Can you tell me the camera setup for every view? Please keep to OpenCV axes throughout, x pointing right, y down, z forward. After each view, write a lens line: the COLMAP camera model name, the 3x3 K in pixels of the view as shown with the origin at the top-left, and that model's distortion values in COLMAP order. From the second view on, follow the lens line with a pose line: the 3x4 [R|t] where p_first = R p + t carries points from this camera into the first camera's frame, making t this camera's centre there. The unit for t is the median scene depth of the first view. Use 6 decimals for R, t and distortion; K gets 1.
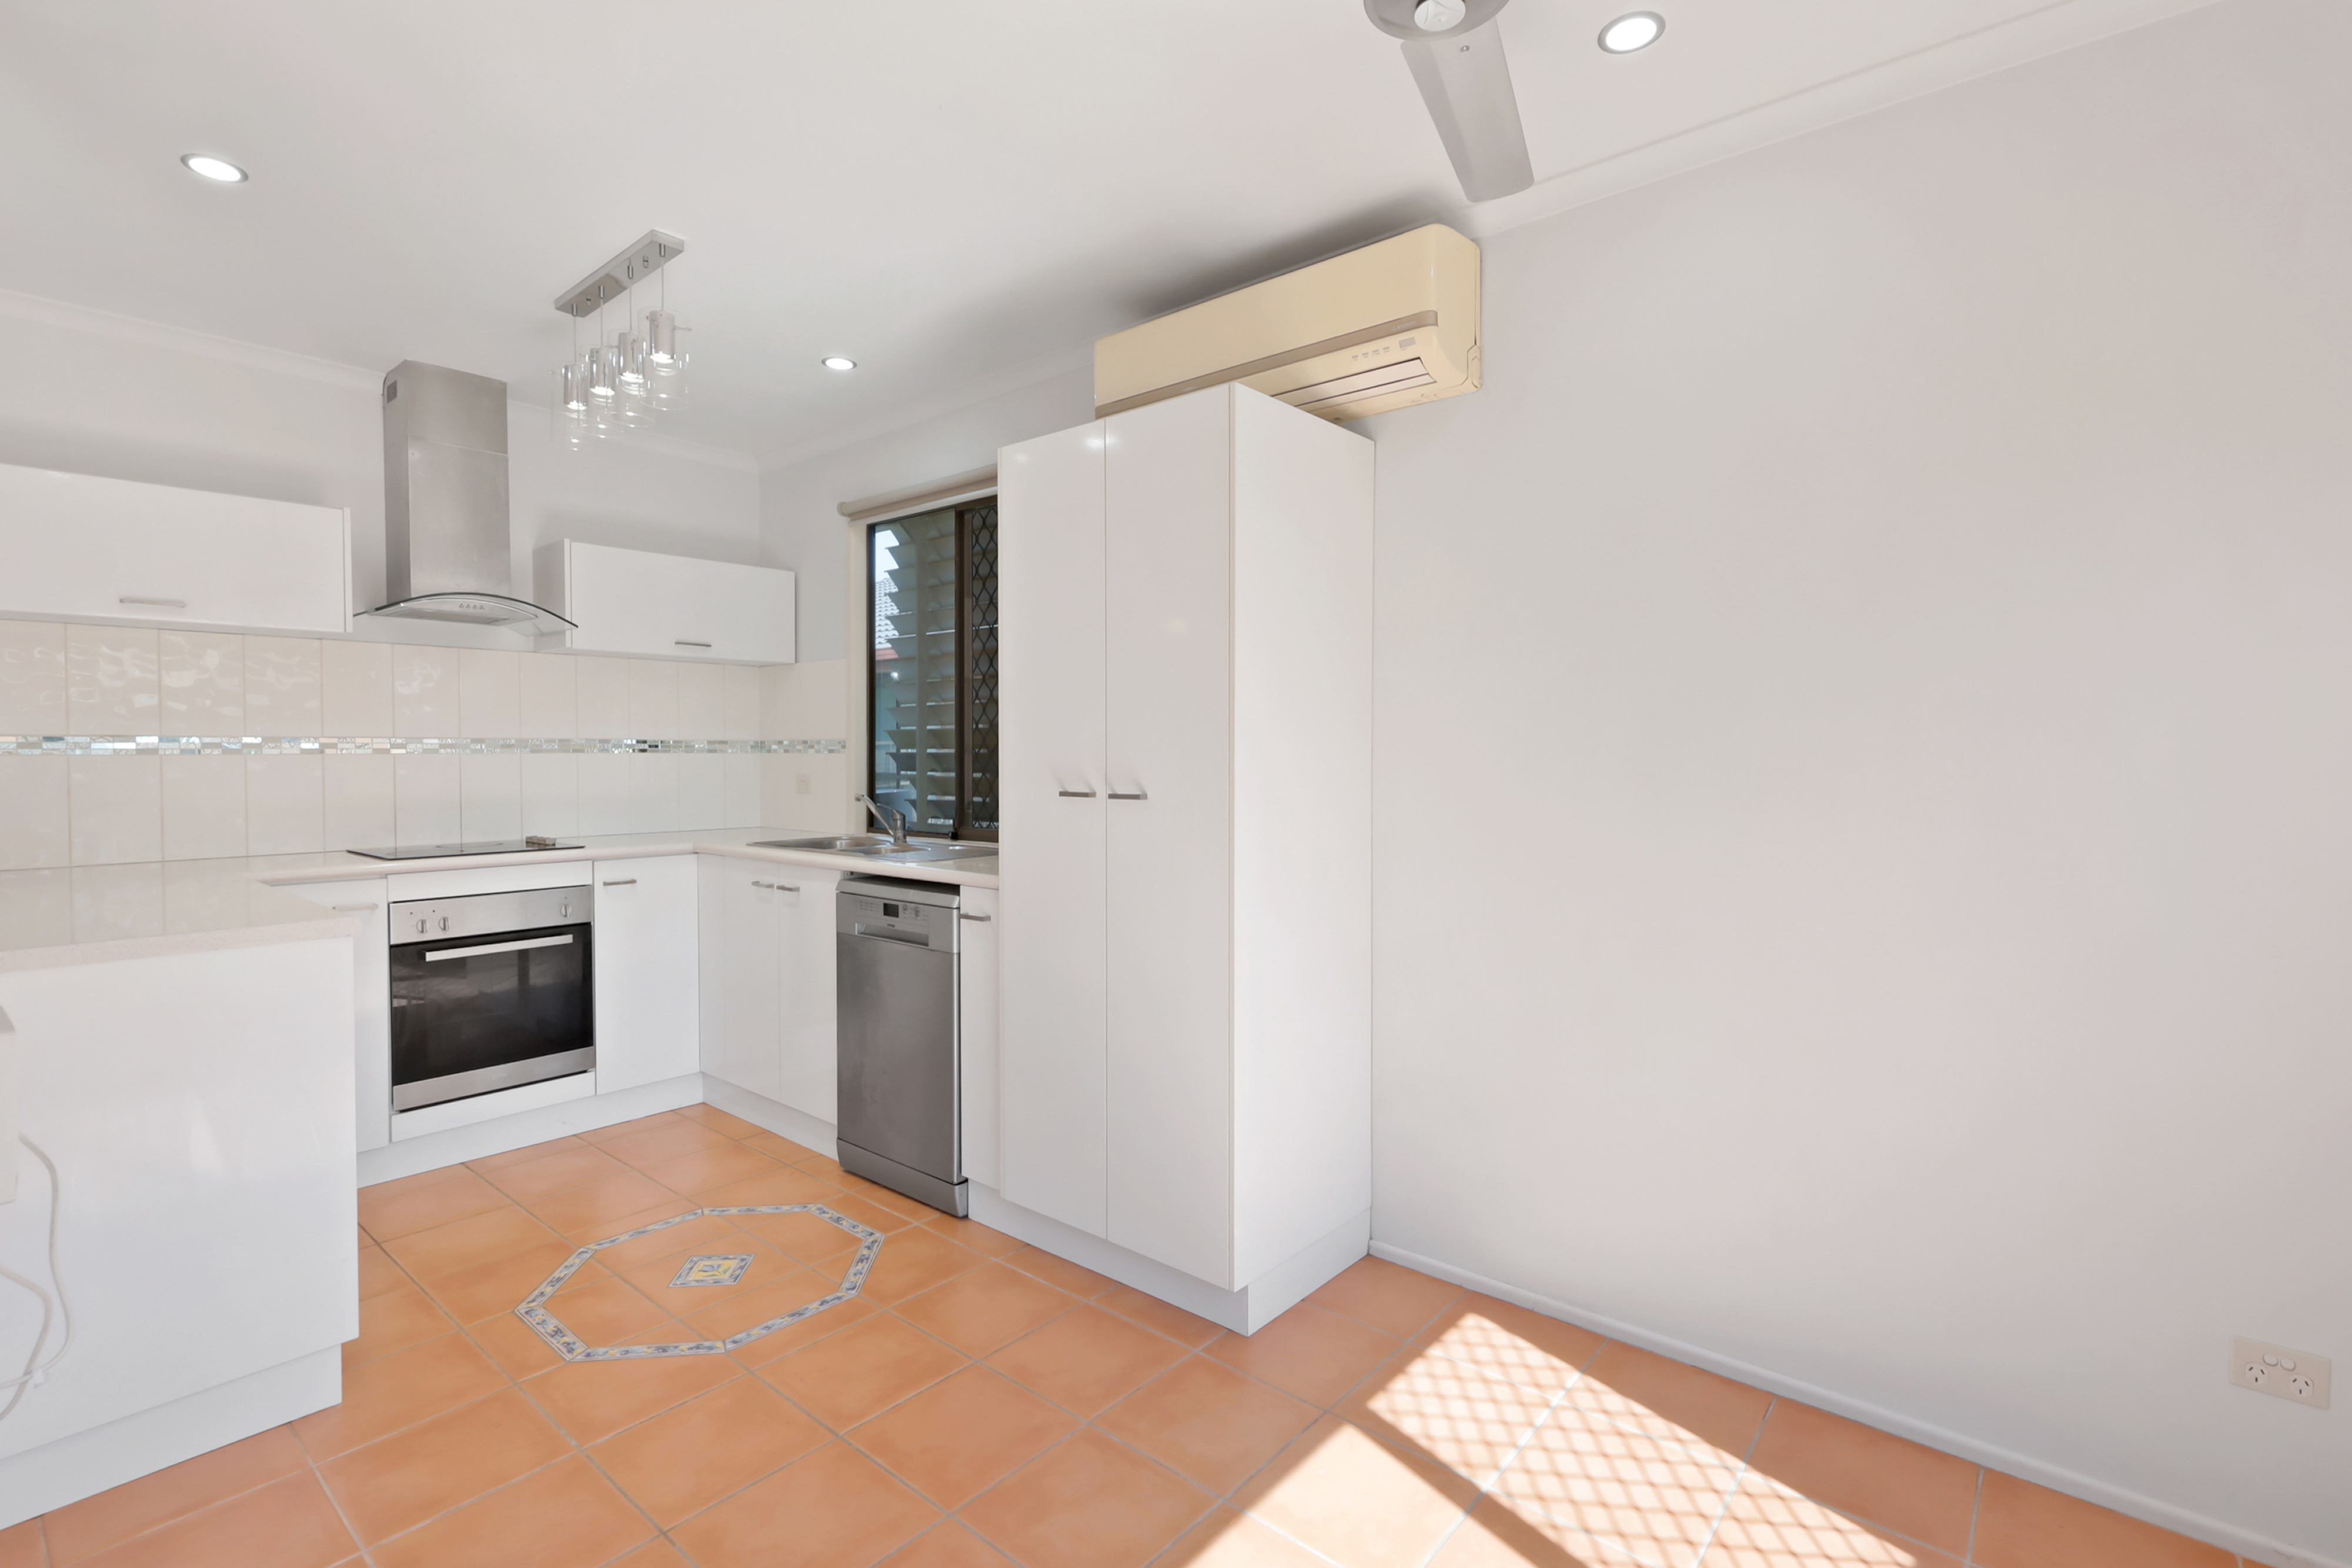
lens RADIAL K [[1016.9, 0, 1164.5], [0, 1016.9, 744.4], [0, 0, 1]] dist [0.000693, -0.000199]
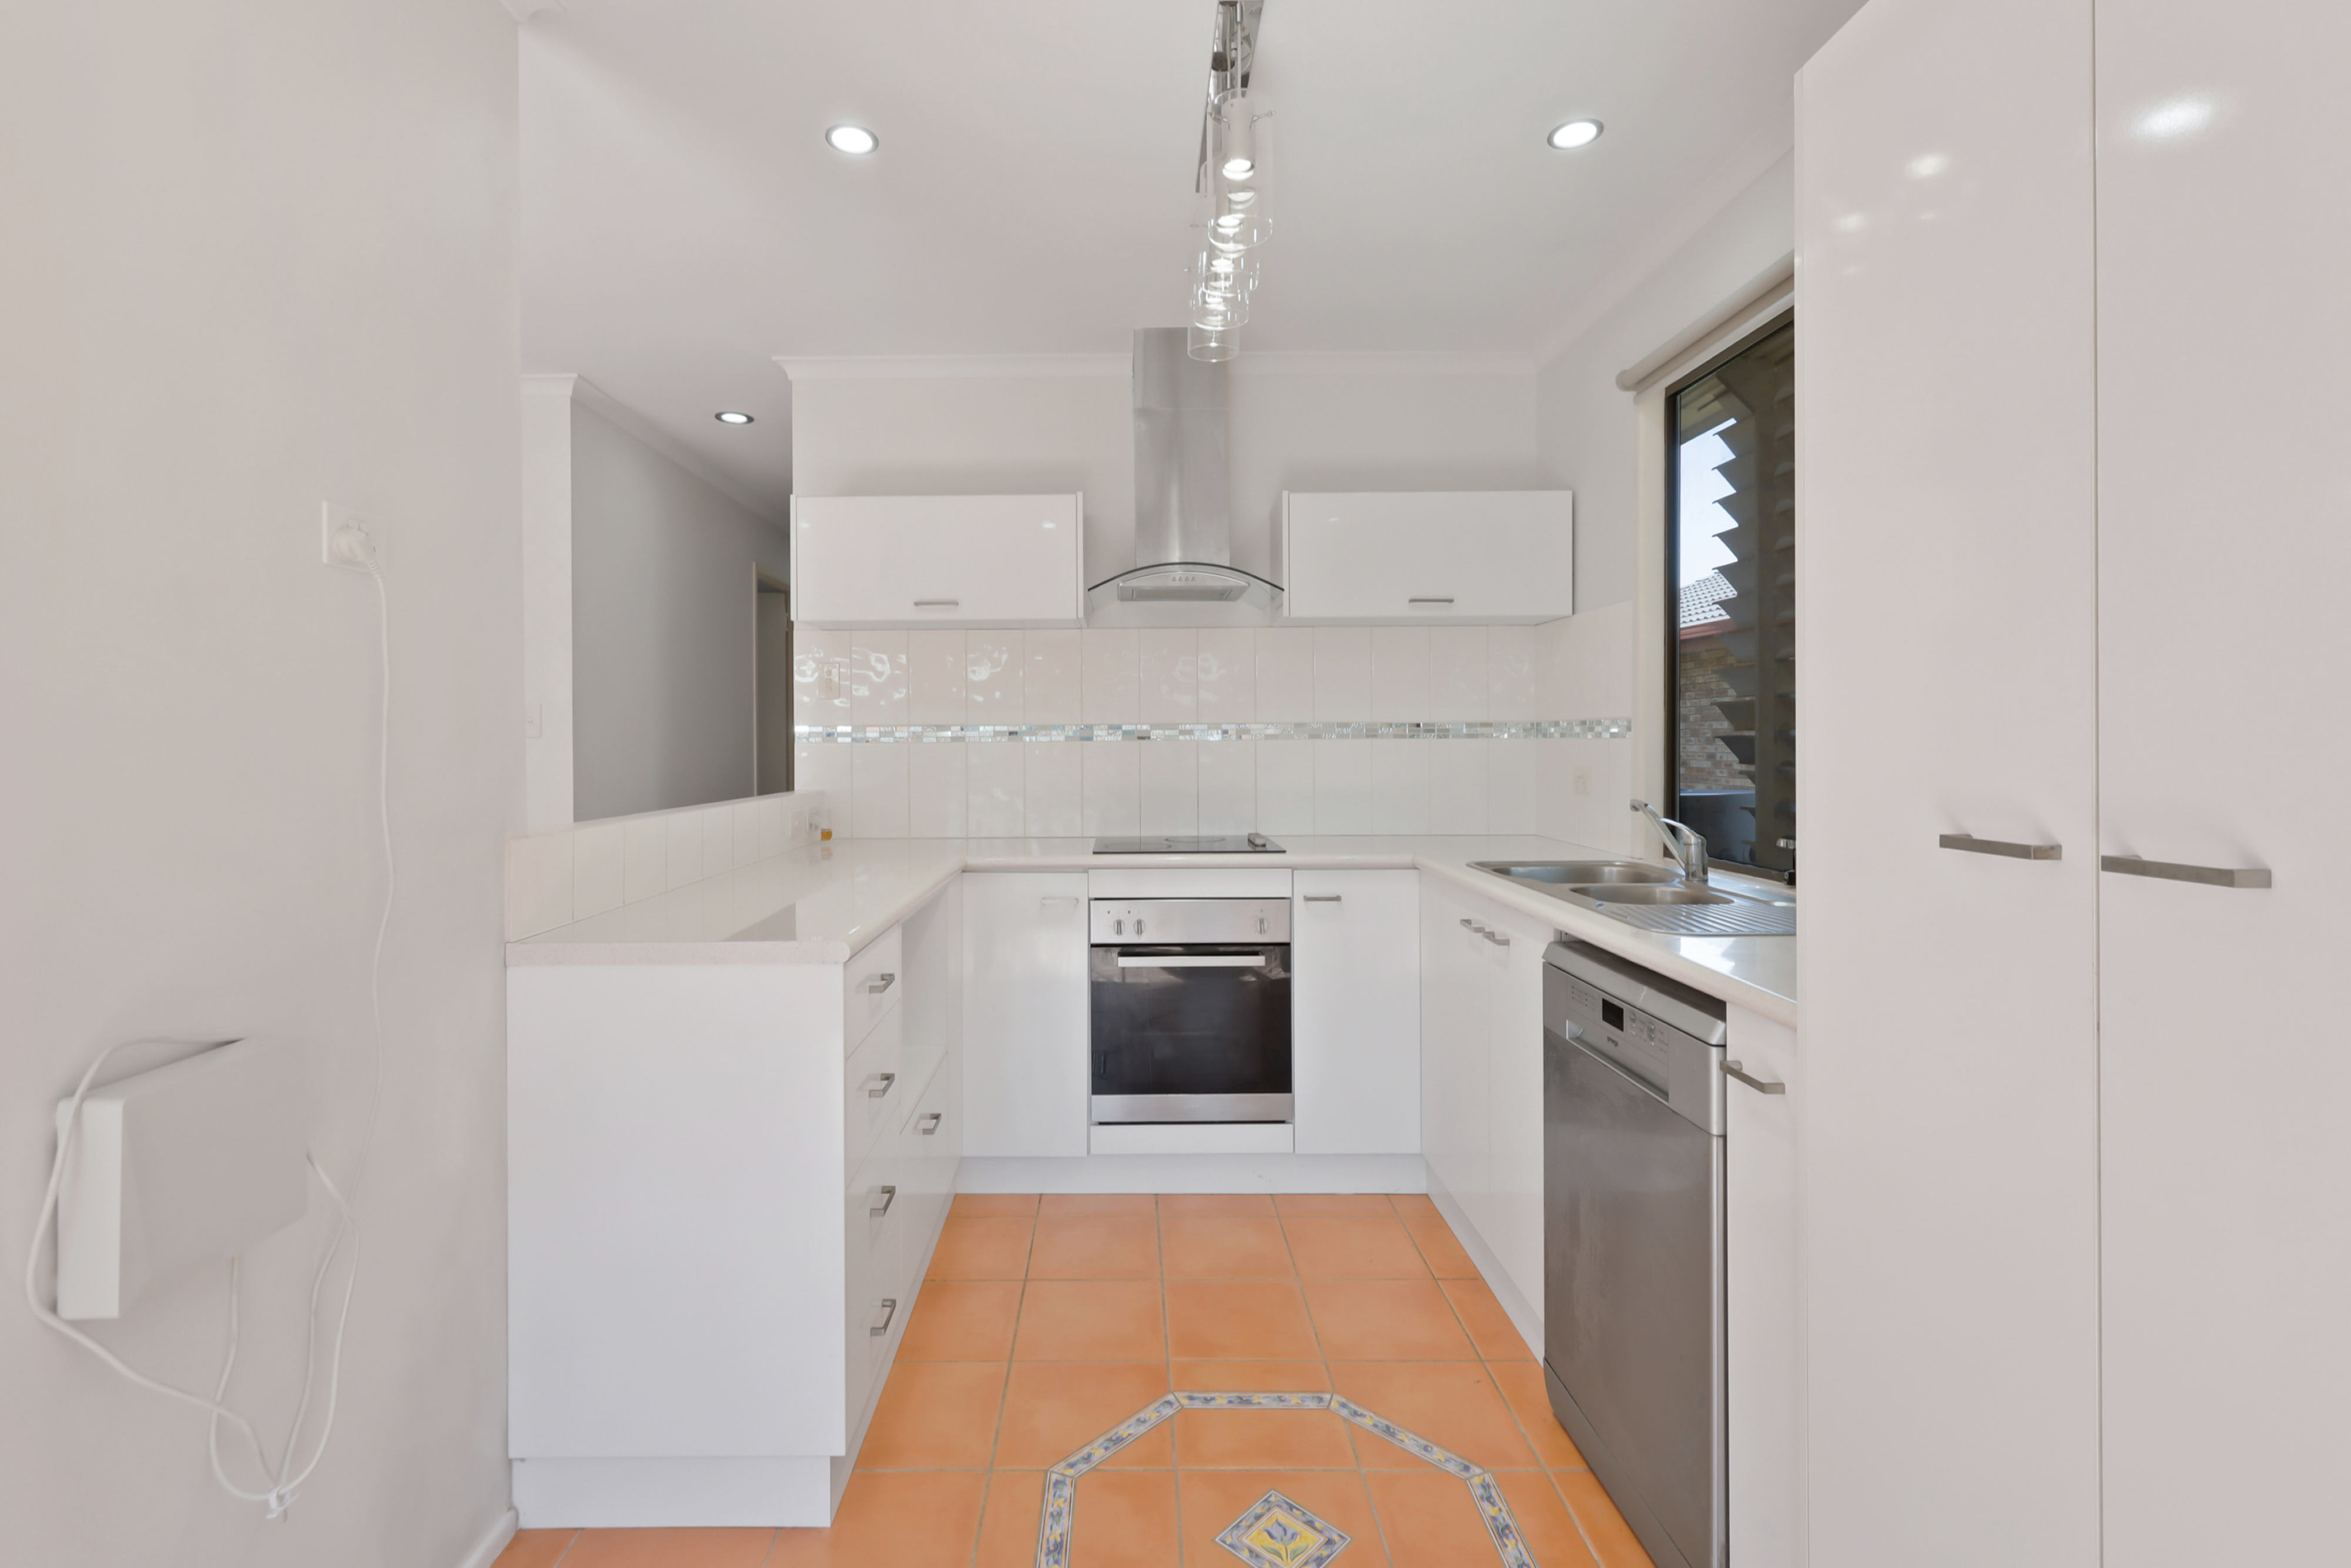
lens RADIAL K [[1016.5, 0, 1164.0], [0, 1016.5, 744.4], [0, 0, 1]] dist [0.000693, -0.000199]
pose [[0.653365, 0.000620, -0.757043, -0.003082], [0.011265, 0.999881, 0.010541, 0.002850], [0.756959, -0.015416, 0.653280, 0.381029]]
